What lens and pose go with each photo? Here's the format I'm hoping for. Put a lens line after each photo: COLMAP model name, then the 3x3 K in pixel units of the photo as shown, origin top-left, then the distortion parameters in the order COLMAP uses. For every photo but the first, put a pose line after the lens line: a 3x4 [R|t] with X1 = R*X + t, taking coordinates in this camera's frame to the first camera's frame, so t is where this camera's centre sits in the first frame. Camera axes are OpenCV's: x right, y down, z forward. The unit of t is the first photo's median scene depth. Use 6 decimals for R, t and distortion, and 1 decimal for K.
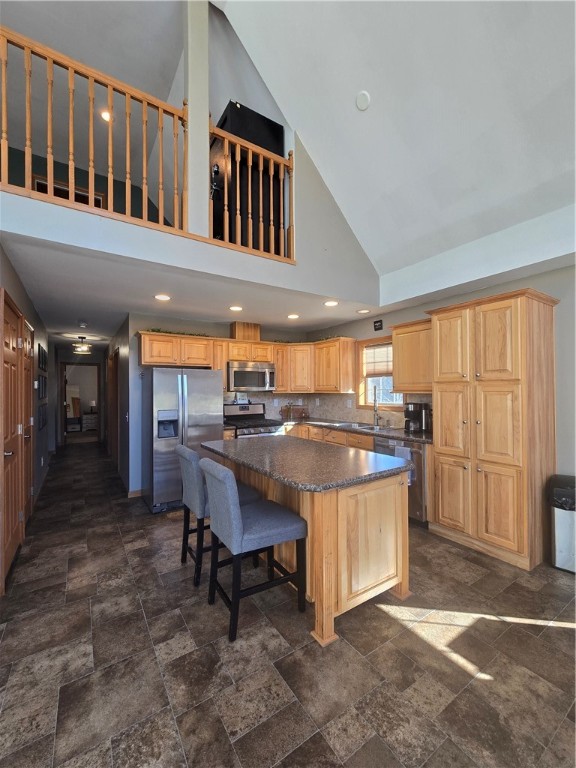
lens RADIAL K [[313.0, 0, 283.1], [0, 313.0, 387.0], [0, 0, 1]] dist [-0.002526, -0.001005]
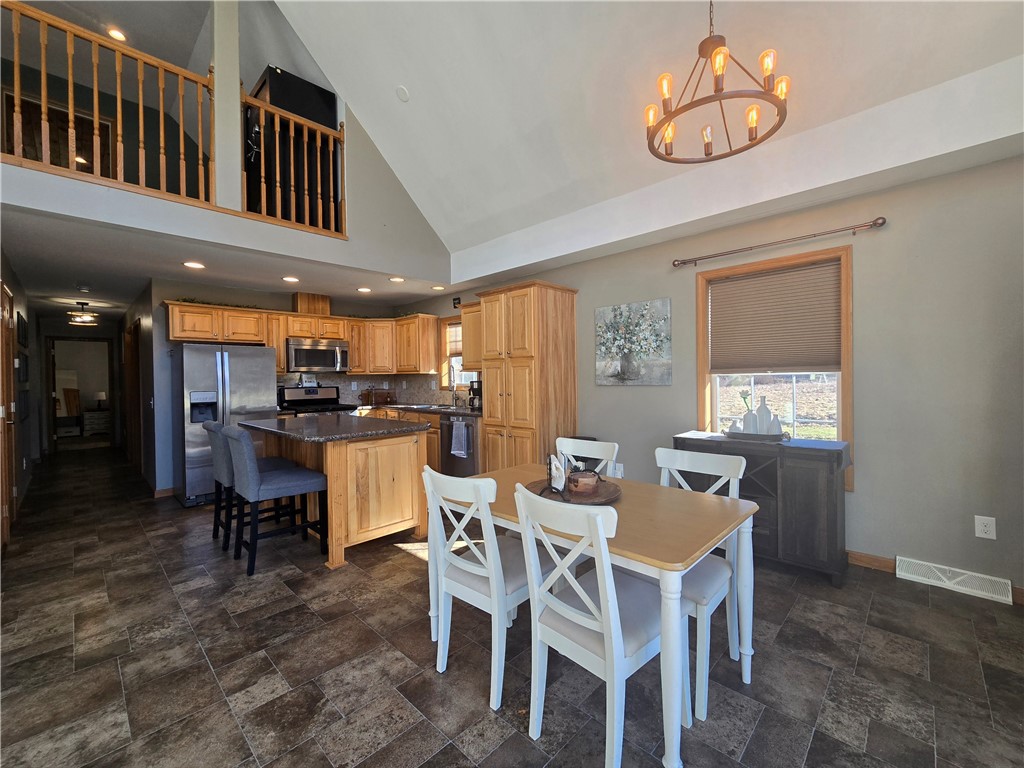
lens RADIAL K [[417.4, 0, 519.6], [0, 417.4, 381.0], [0, 0, 1]] dist [-0.002526, -0.001005]
pose [[0.970515, -0.009257, 0.240864, 0.240701], [0.005901, 0.999875, 0.014652, 0.035508], [-0.240969, -0.012799, 0.970448, -0.403457]]
